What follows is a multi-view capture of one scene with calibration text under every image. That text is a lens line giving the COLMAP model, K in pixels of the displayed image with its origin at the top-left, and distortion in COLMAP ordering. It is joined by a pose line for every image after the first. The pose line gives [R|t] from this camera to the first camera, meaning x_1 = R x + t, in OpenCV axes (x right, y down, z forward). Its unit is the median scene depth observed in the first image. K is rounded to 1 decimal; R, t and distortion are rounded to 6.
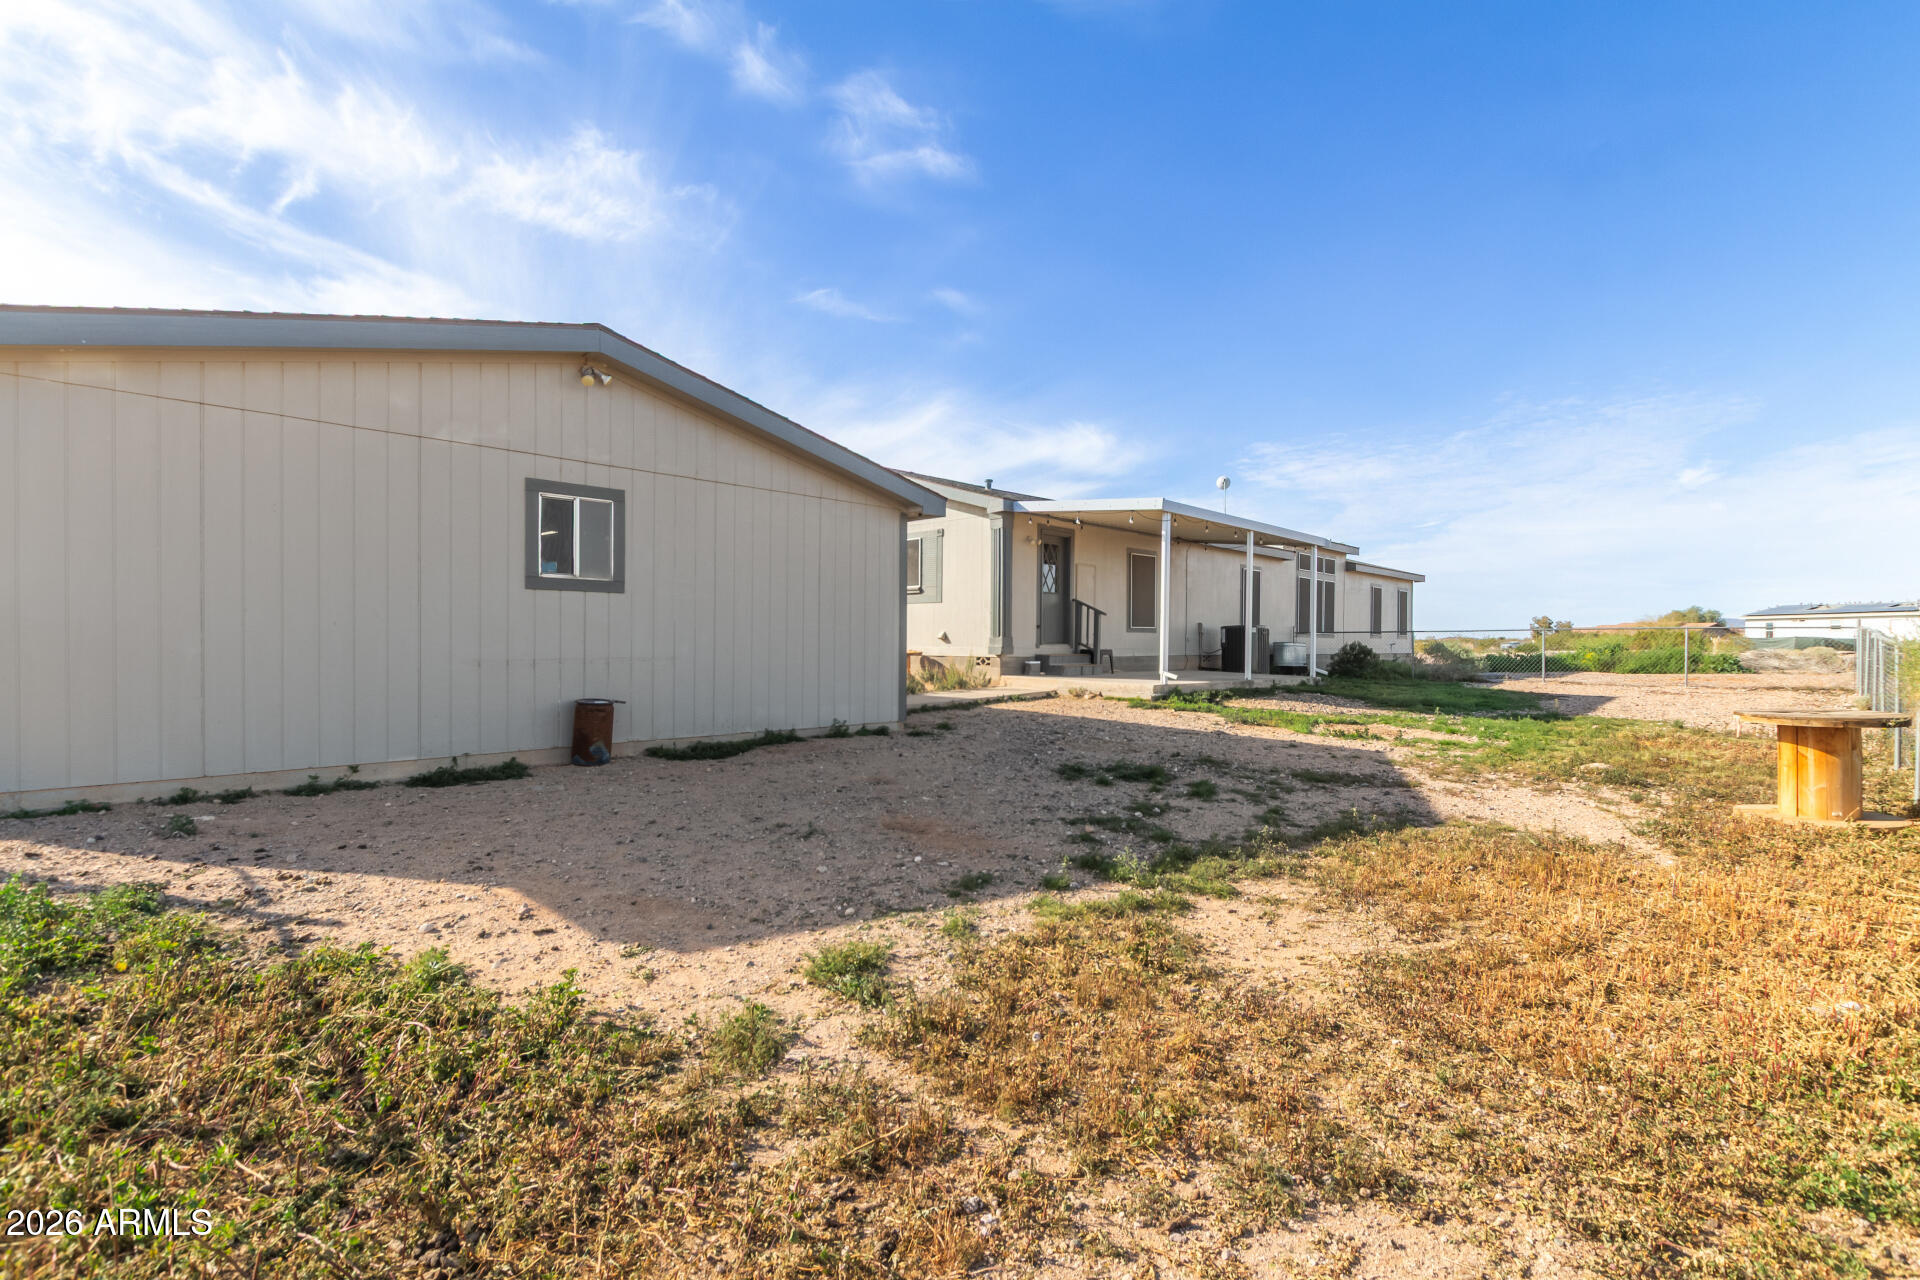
lens RADIAL K [[920.9, 0, 960.0], [0, 920.9, 640.0], [0, 0, 1]] dist [0.000871, -0.000244]
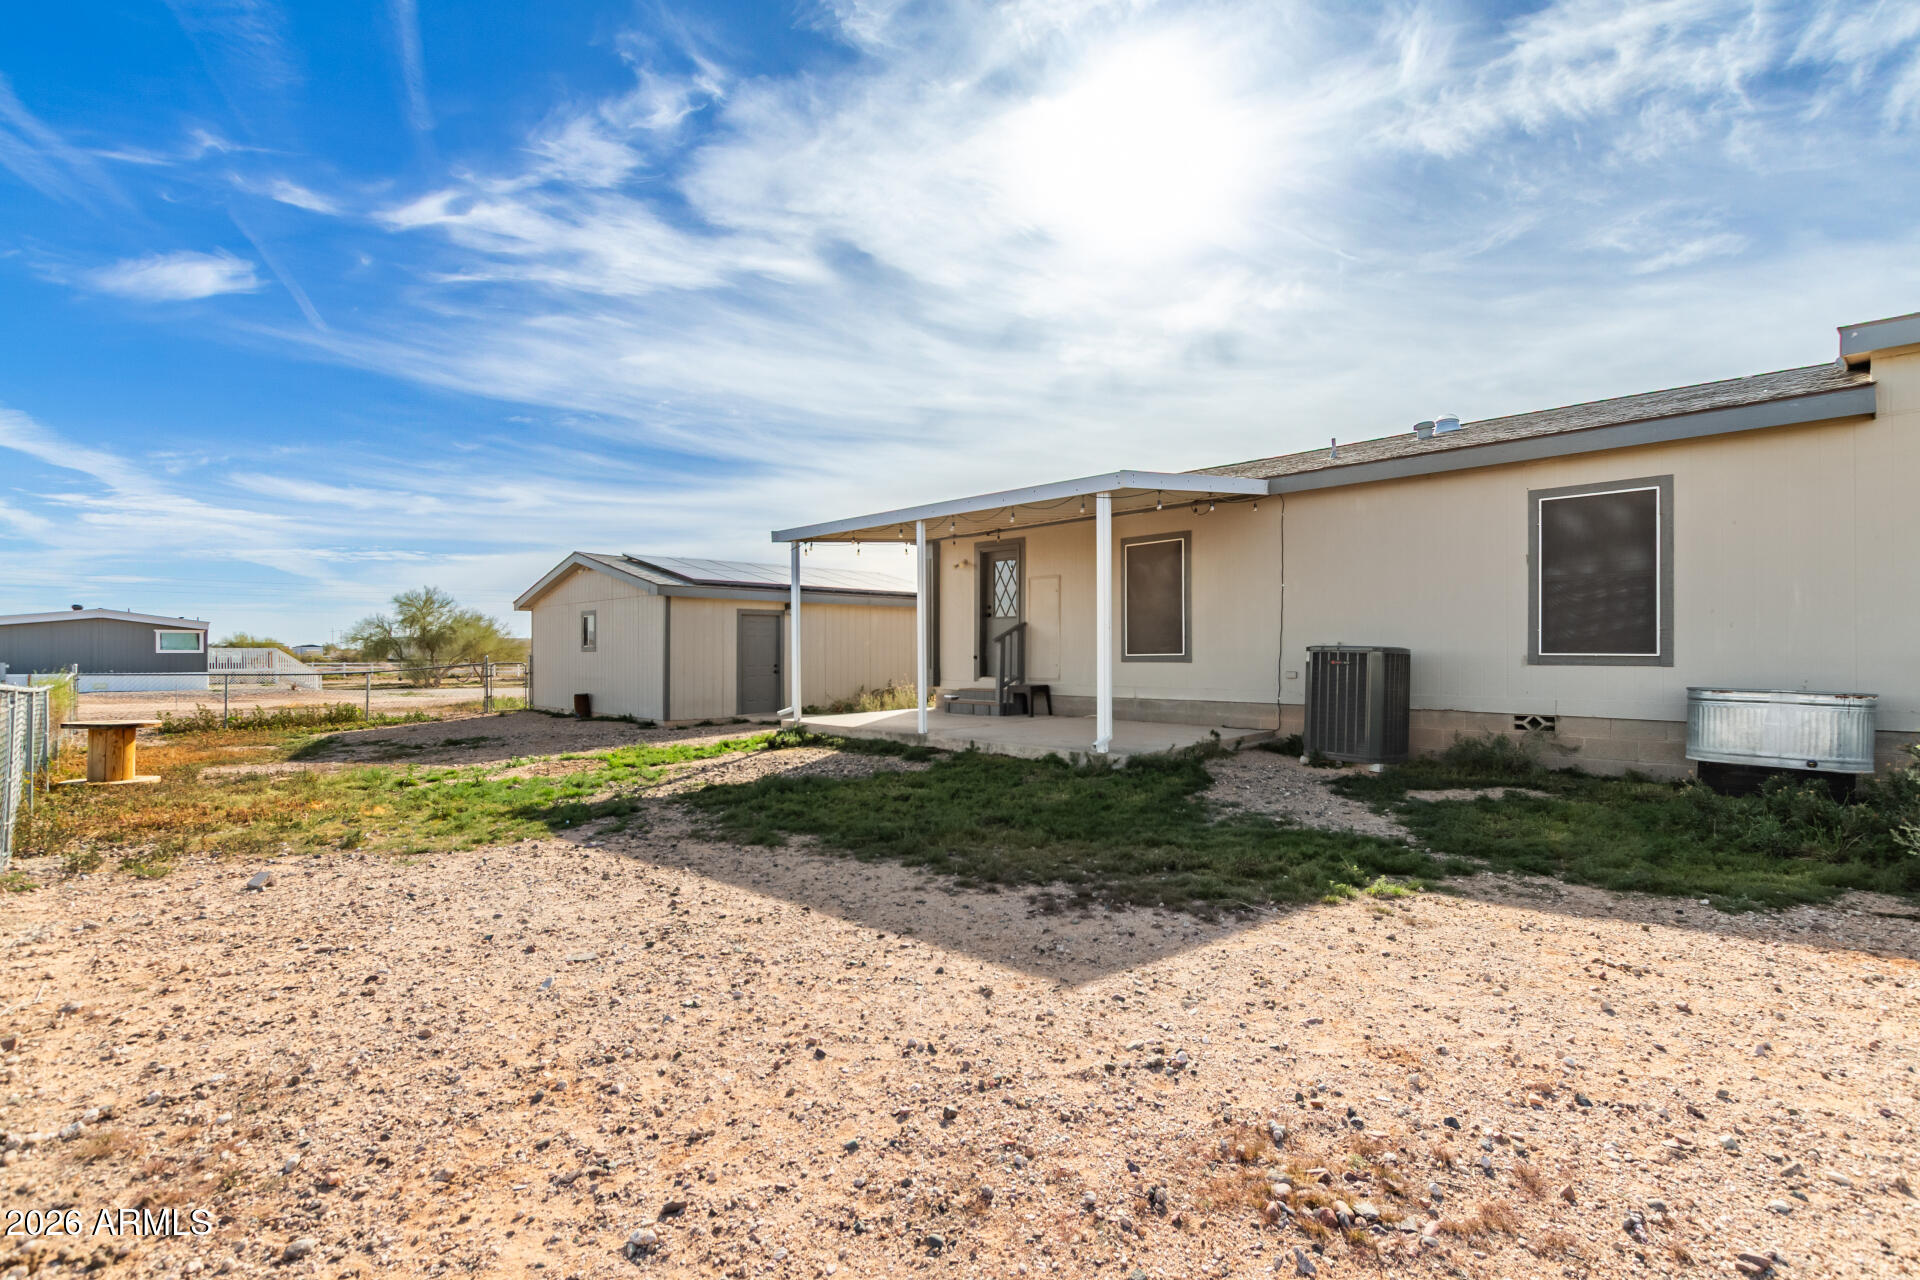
lens RADIAL K [[865.4, 0, 960.0], [0, 865.4, 640.0], [0, 0, 1]] dist [-0.000332, -0.000560]
pose [[-0.072826, -0.031060, -0.996861, 0.954299], [0.001879, 0.999509, -0.031280, -0.005293], [0.997343, -0.004151, -0.072732, 1.063884]]
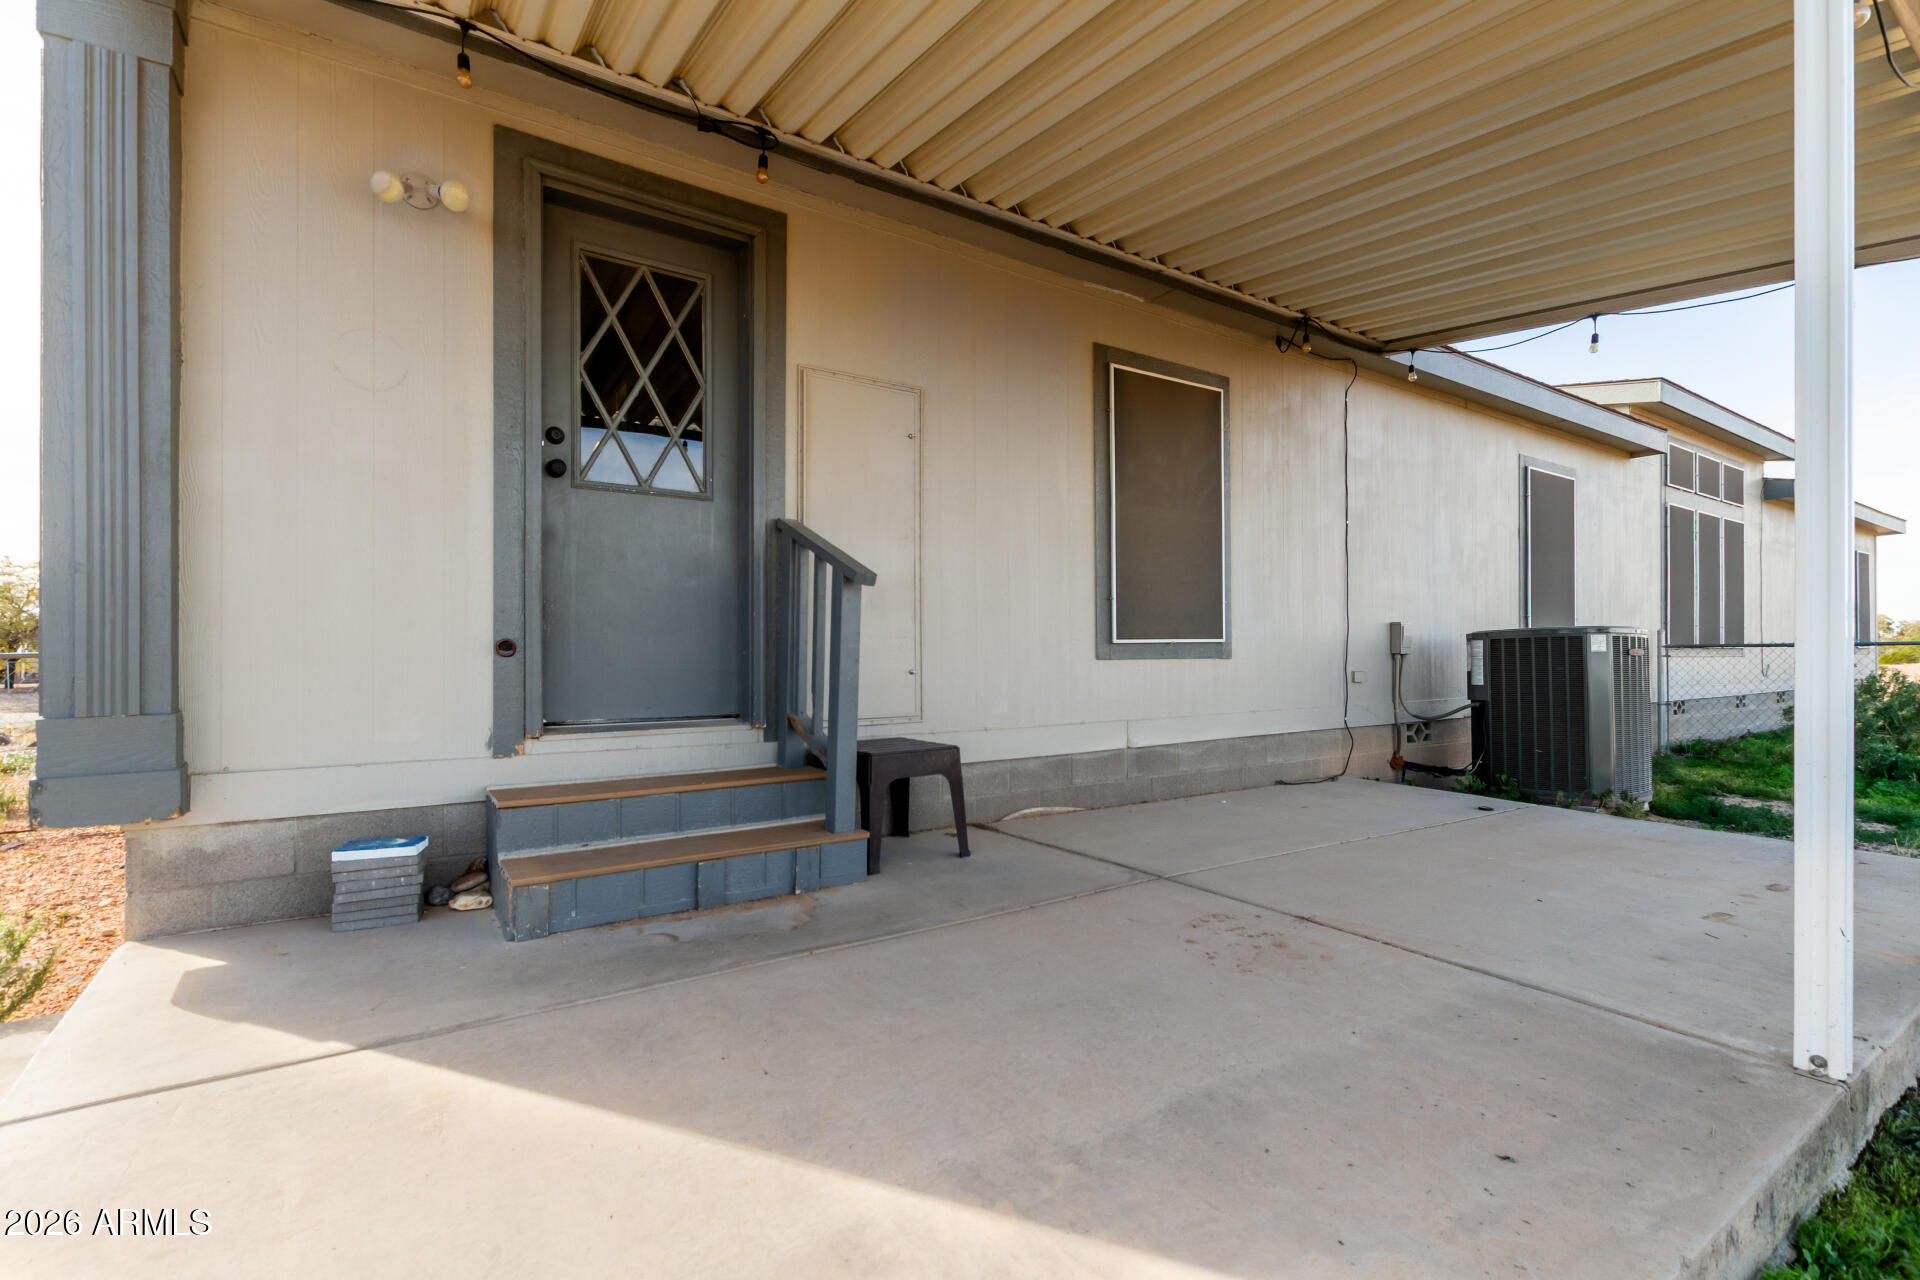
lens RADIAL K [[882.6, 0, 954.6], [0, 882.6, 649.6], [0, 0, 1]] dist [0.001312, -0.001581]
pose [[0.976317, -0.014089, -0.215887, 0.223373], [0.013300, 0.999899, -0.005107, -0.012831], [0.215937, 0.002115, 0.976405, 0.839751]]
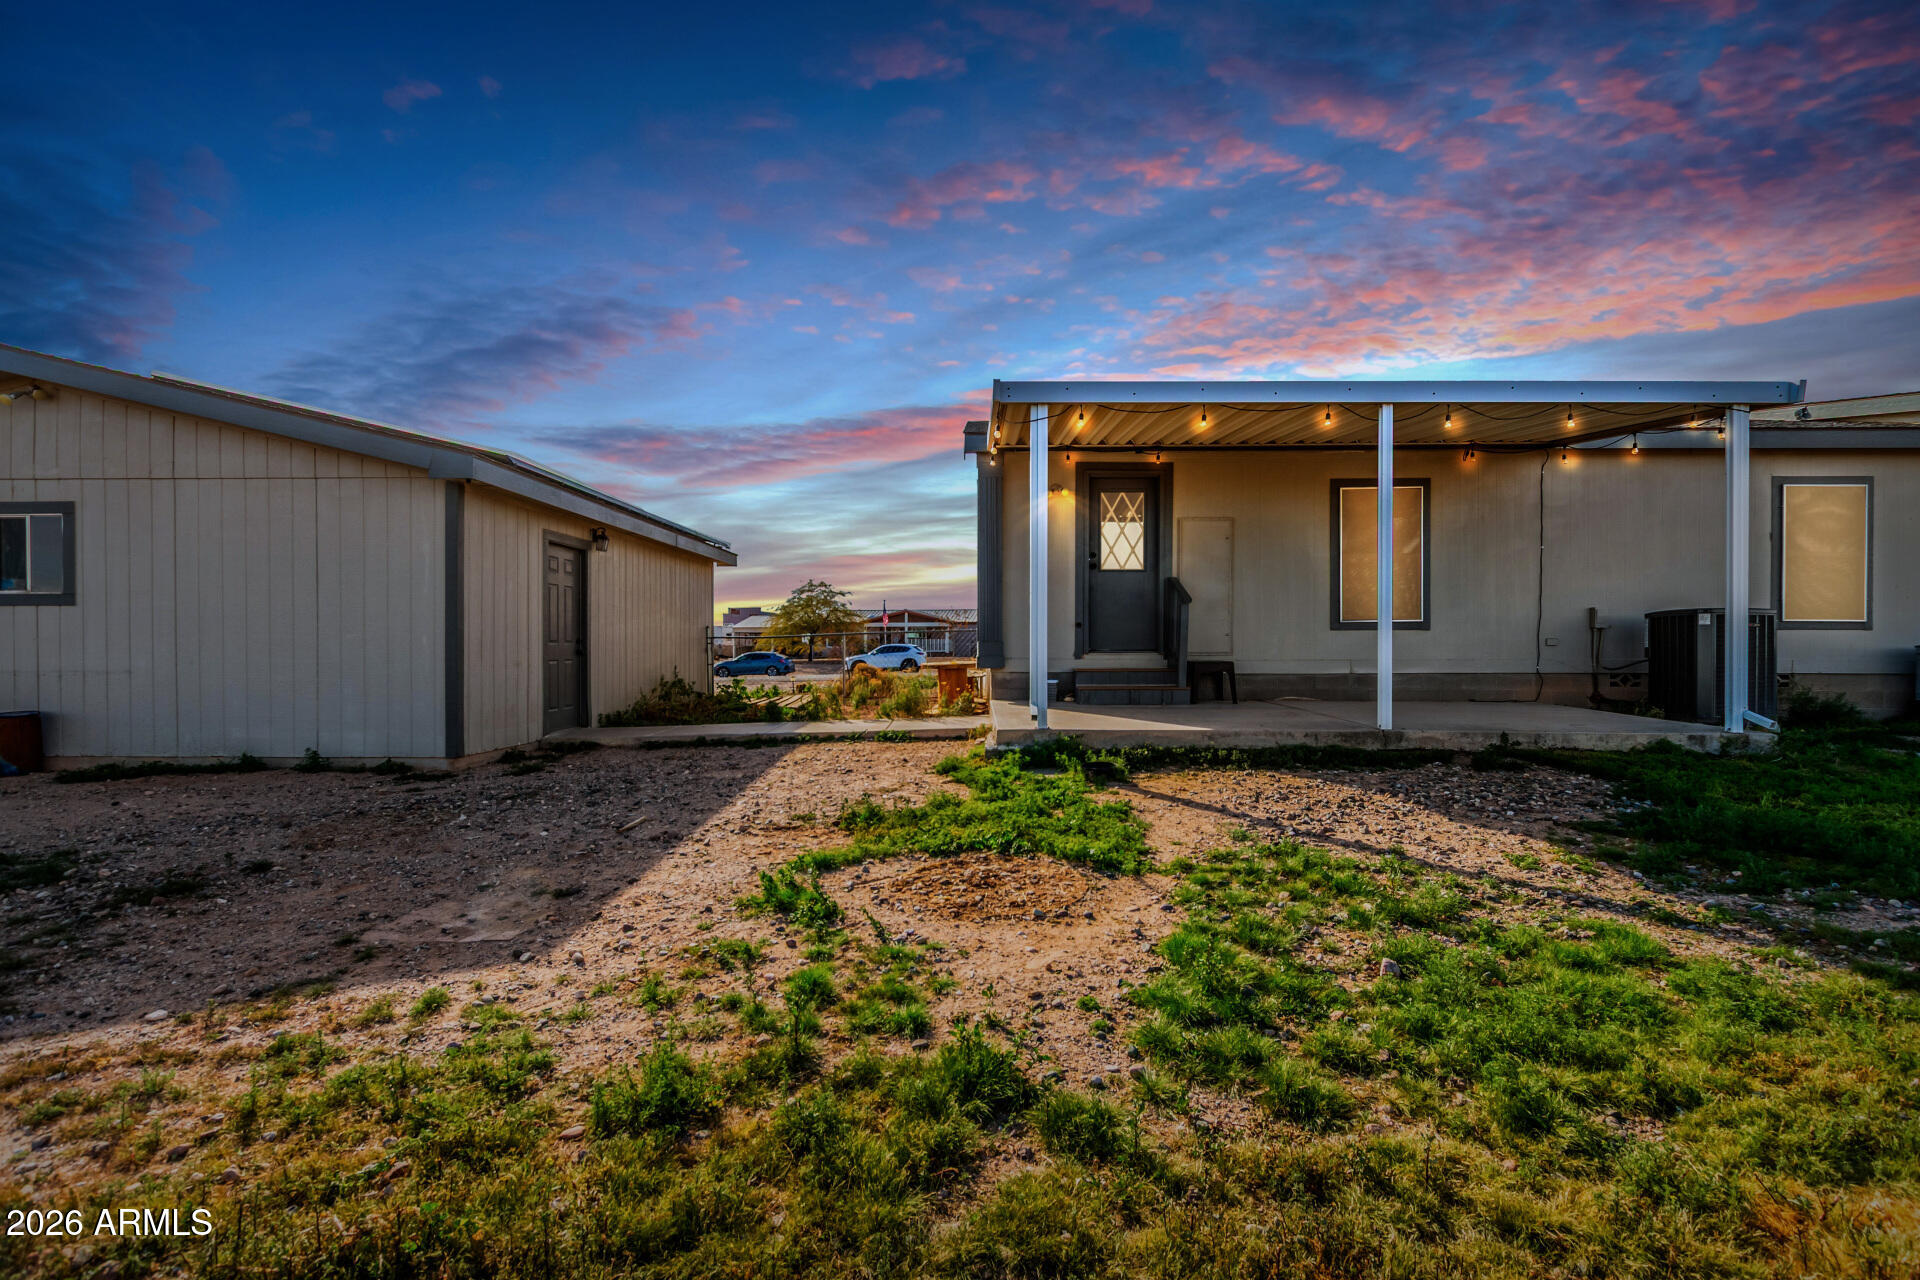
lens RADIAL K [[865.4, 0, 960.0], [0, 865.4, 640.0], [0, 0, 1]] dist [-0.000332, -0.000560]
pose [[0.682131, -0.012190, -0.731129, 0.477862], [0.007343, 0.999925, -0.009821, 0.001296], [0.731194, 0.001330, 0.682169, 0.525687]]
